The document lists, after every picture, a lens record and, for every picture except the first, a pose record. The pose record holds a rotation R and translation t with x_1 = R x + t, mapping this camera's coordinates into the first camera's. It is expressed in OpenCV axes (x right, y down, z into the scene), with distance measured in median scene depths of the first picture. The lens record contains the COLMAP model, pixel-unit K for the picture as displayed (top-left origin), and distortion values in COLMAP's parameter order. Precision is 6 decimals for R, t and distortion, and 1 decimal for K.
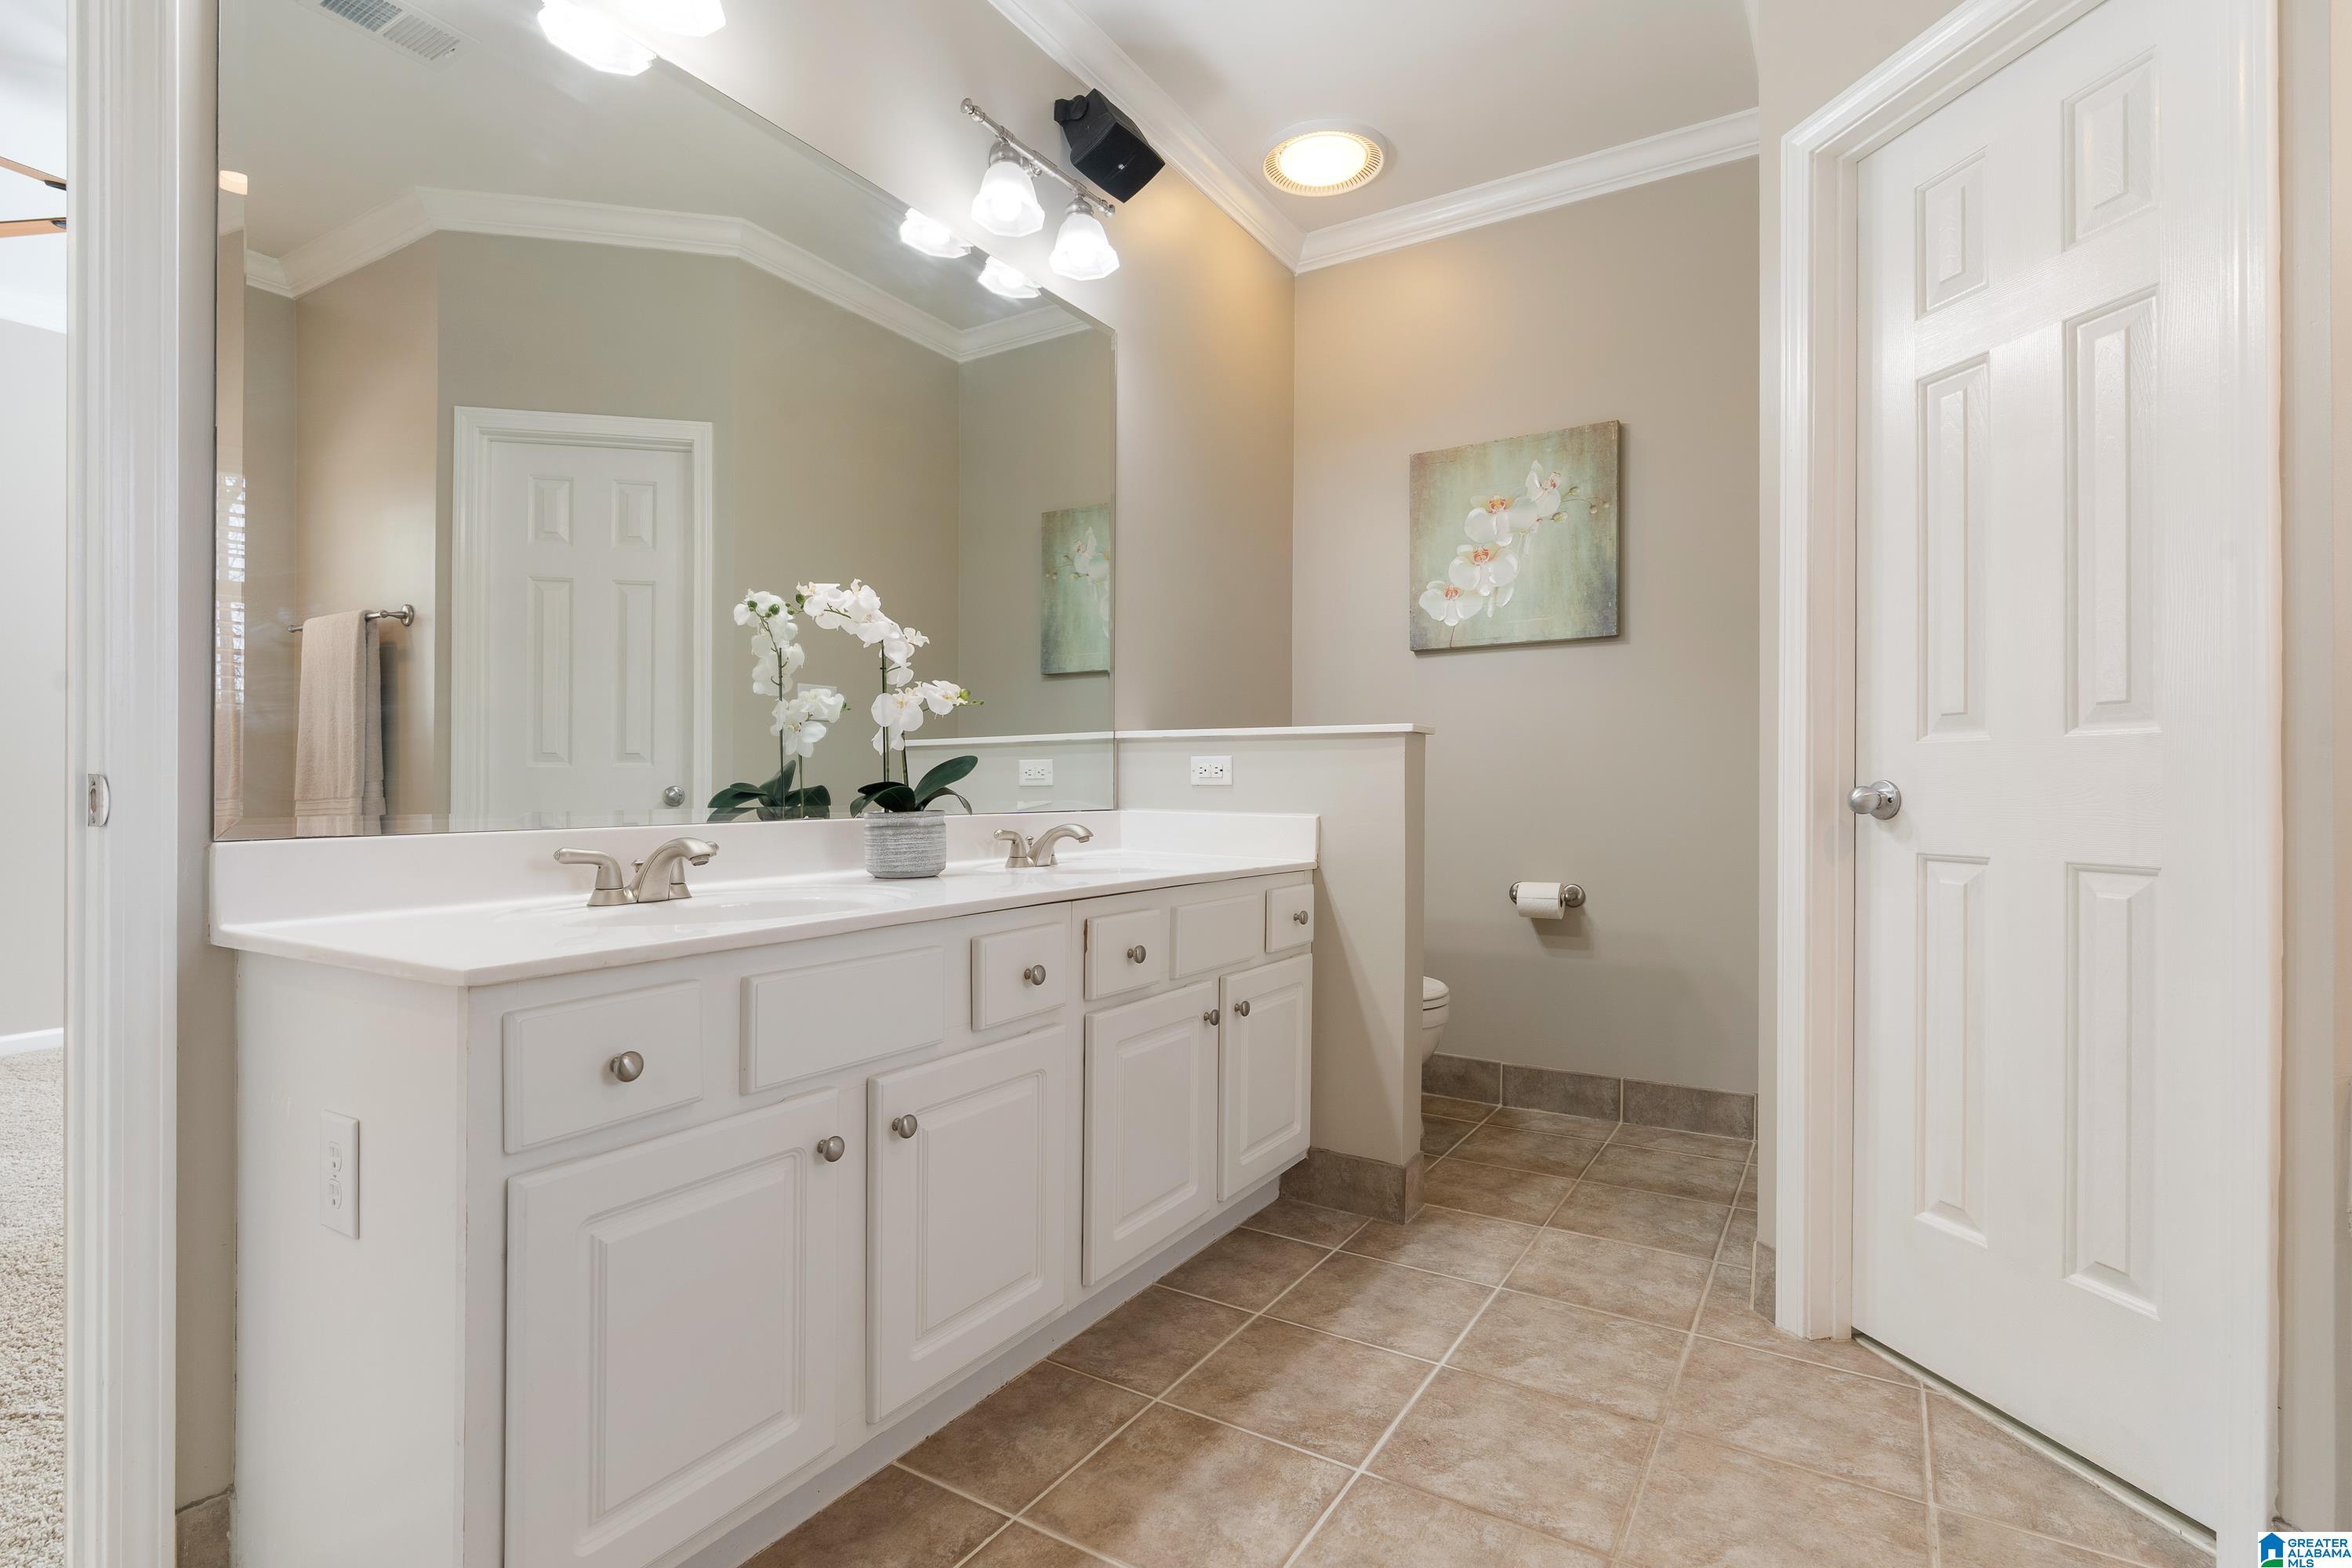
lens RADIAL K [[1131.7, 0, 1176.4], [0, 1131.7, 776.5], [0, 0, 1]] dist [-0.001940, 0.000477]
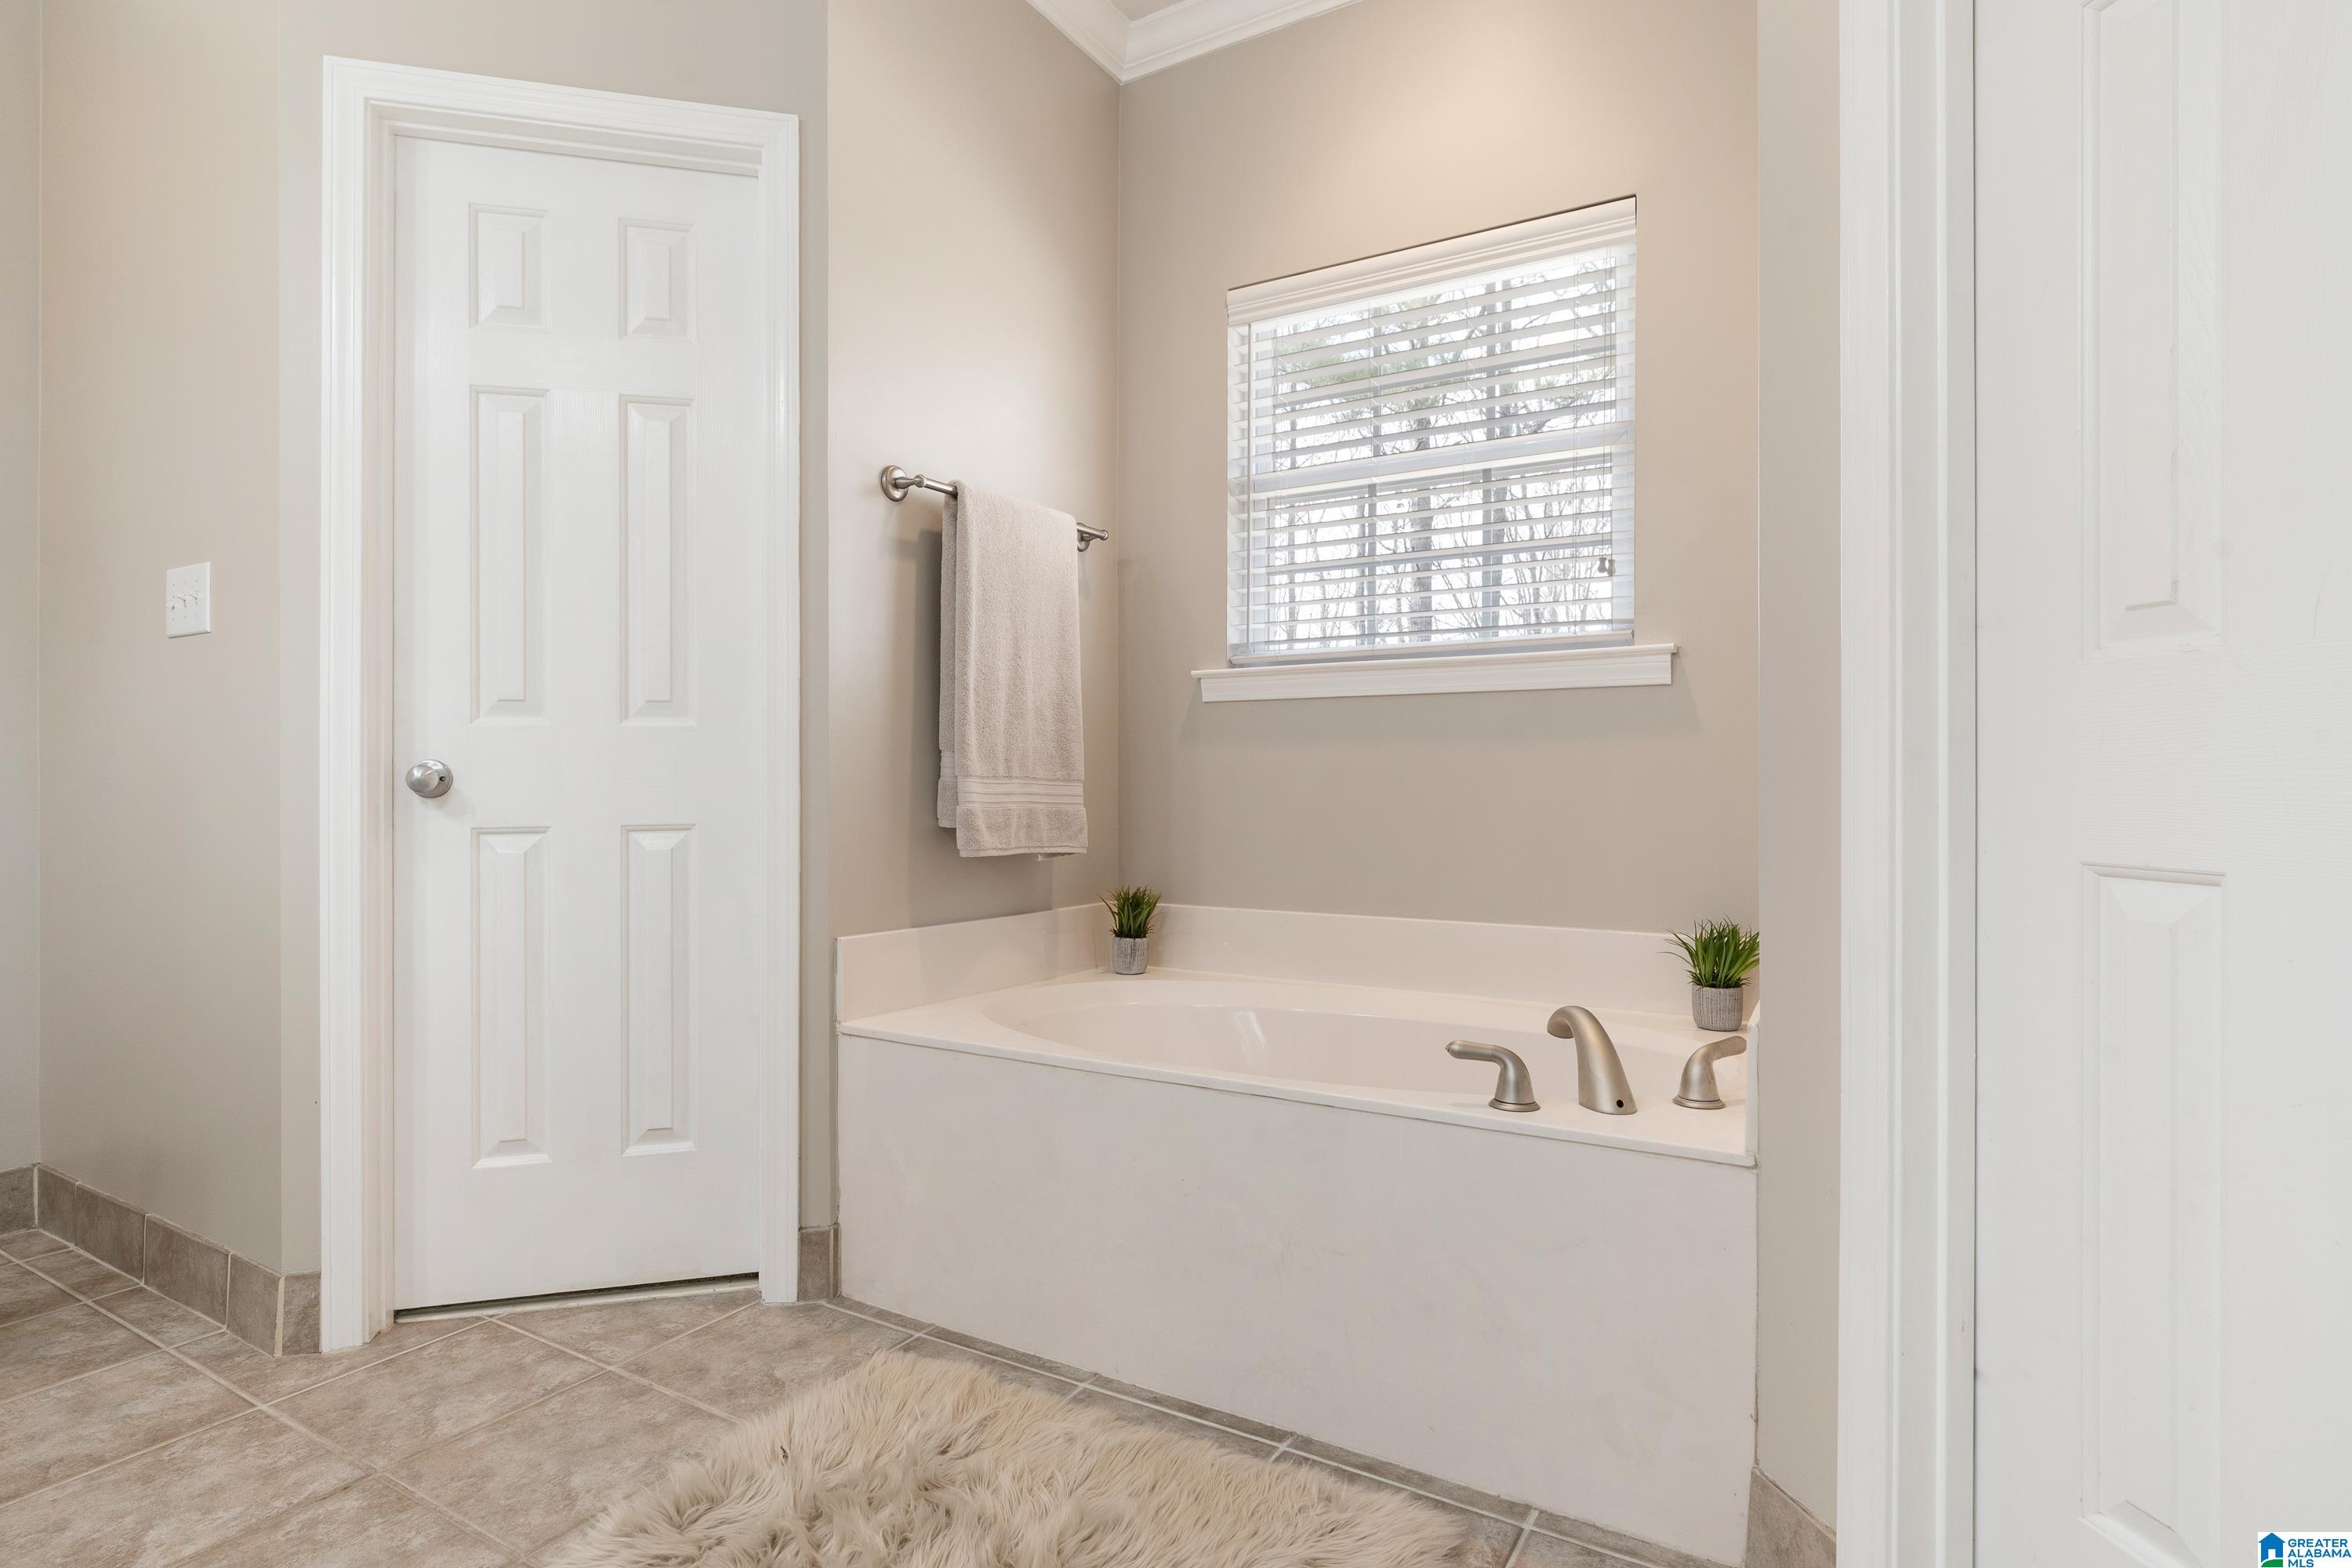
lens RADIAL K [[1204.4, 0, 1176.5], [0, 1204.4, 785.1], [0, 0, 1]] dist [0.001457, 0.000220]
pose [[-0.017755, -0.006550, 0.999821, -0.523599], [-0.003059, 0.999974, 0.006496, 0.019043], [-0.999838, -0.002943, -0.017774, 0.373426]]
